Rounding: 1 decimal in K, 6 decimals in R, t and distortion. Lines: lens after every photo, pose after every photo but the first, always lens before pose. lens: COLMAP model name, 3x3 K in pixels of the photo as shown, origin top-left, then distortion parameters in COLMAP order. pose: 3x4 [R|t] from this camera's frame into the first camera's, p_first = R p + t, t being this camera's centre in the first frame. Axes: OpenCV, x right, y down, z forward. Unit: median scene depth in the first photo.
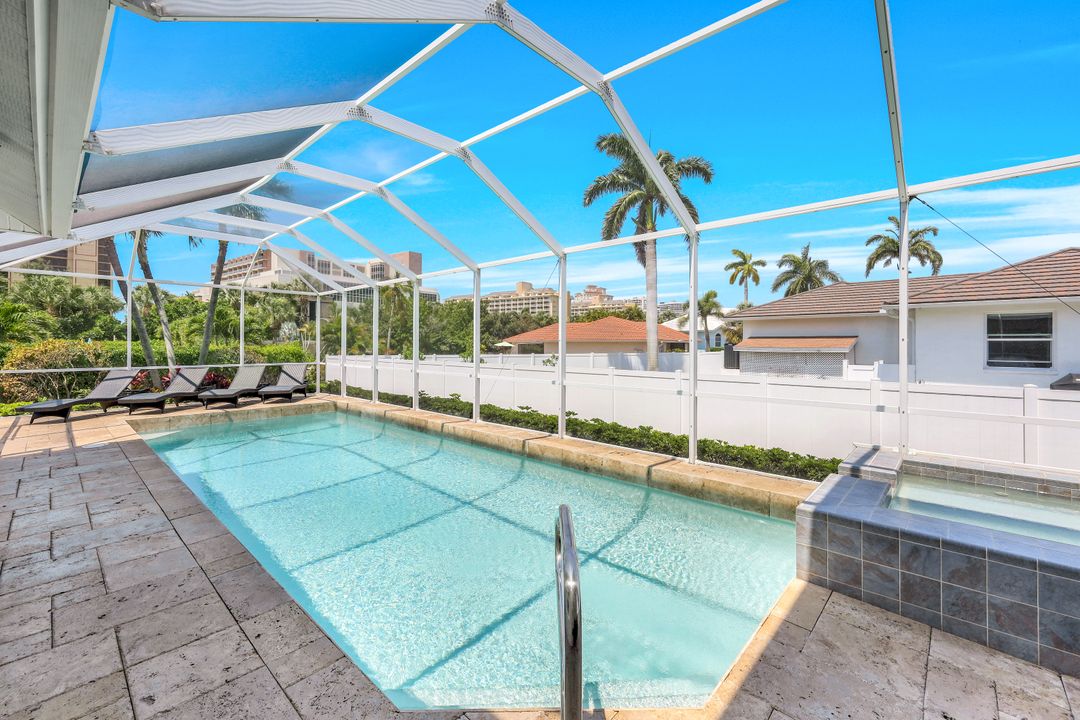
lens RADIAL K [[454.4, 0, 521.1], [0, 454.4, 327.0], [0, 0, 1]] dist [-0.020158, -0.000285]
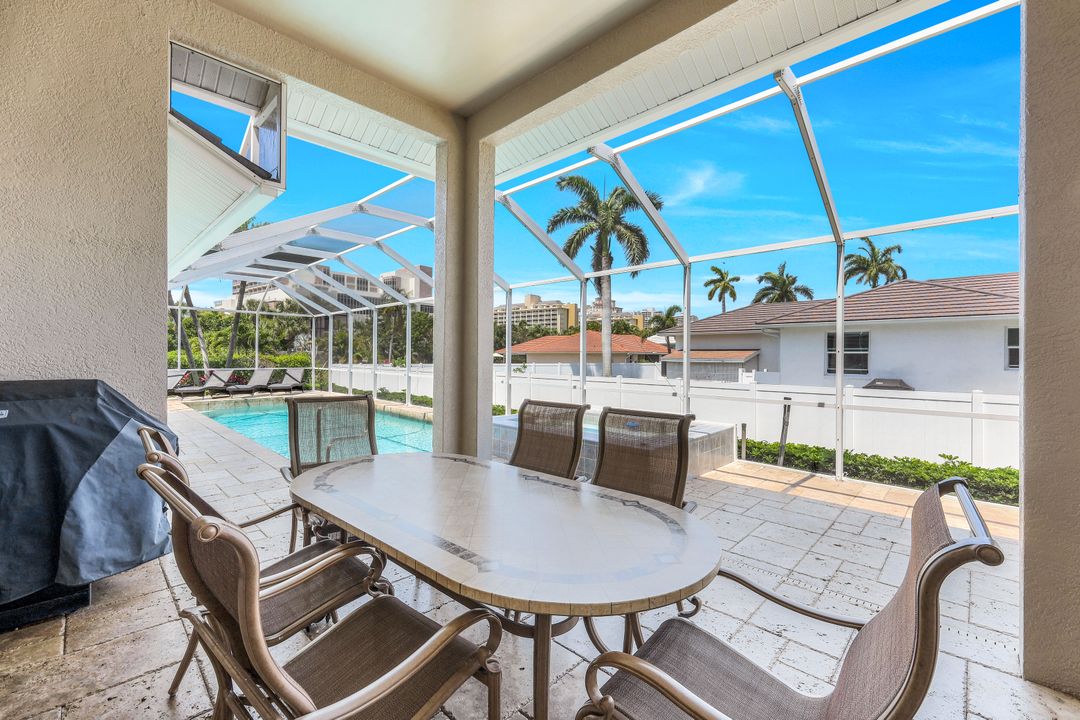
lens RADIAL K [[451.4, 0, 523.6], [0, 451.4, 356.3], [0, 0, 1]] dist [-0.025181, 0.000015]
pose [[0.999604, 0.003734, -0.027876, 0.158670], [-0.002623, 0.999204, 0.039798, -0.006555], [0.028002, -0.039709, 0.998819, -0.231200]]
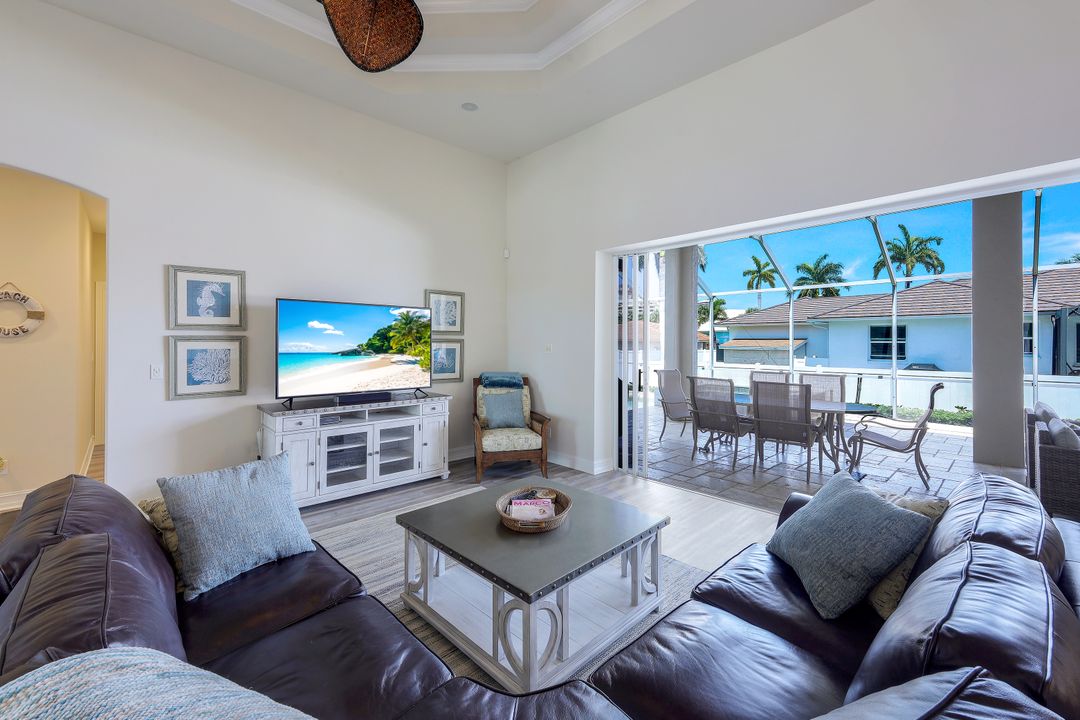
lens RADIAL K [[452.5, 0, 538.6], [0, 452.5, 340.0], [0, 0, 1]] dist [0.001260, 0.000271]
pose [[0.999033, -0.000616, -0.043966, -0.028843], [0.002109, 0.999422, 0.033925, -0.024997], [0.043919, -0.033985, 0.998457, -0.472631]]
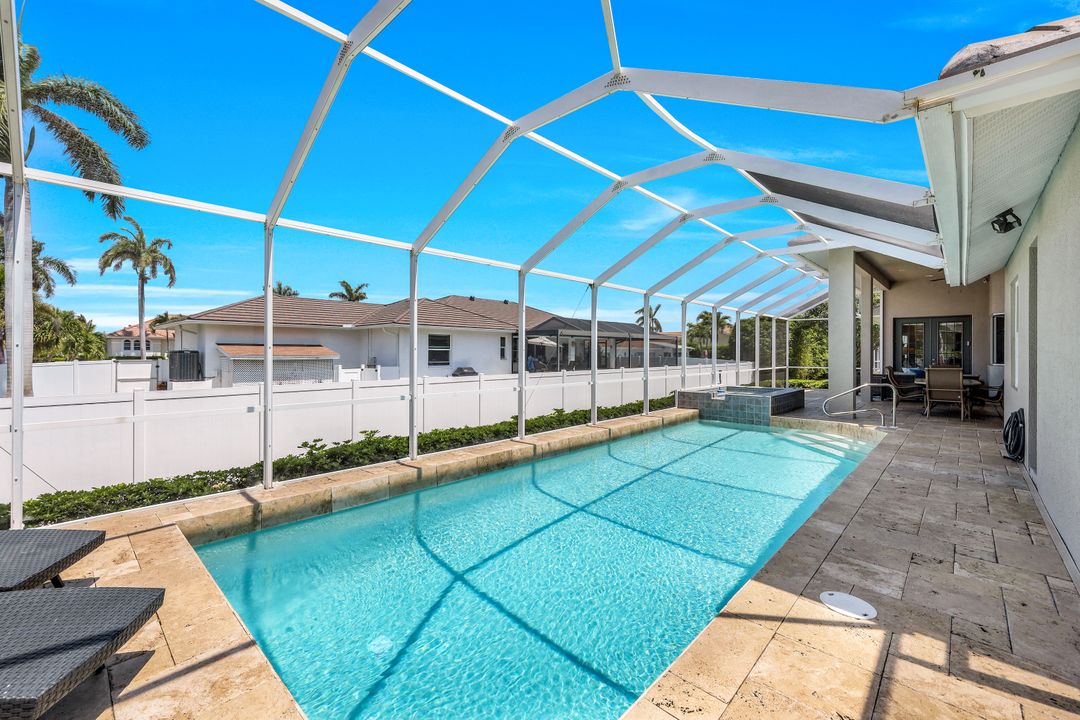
lens RADIAL K [[459.2, 0, 538.2], [0, 459.2, 353.3], [0, 0, 1]] dist [0.000779, 0.000025]
pose [[-0.031161, -0.001182, 0.999514, -0.487871], [-0.038108, 0.999274, -0.000006, 0.020892], [-0.998788, -0.038090, -0.031184, 0.491043]]
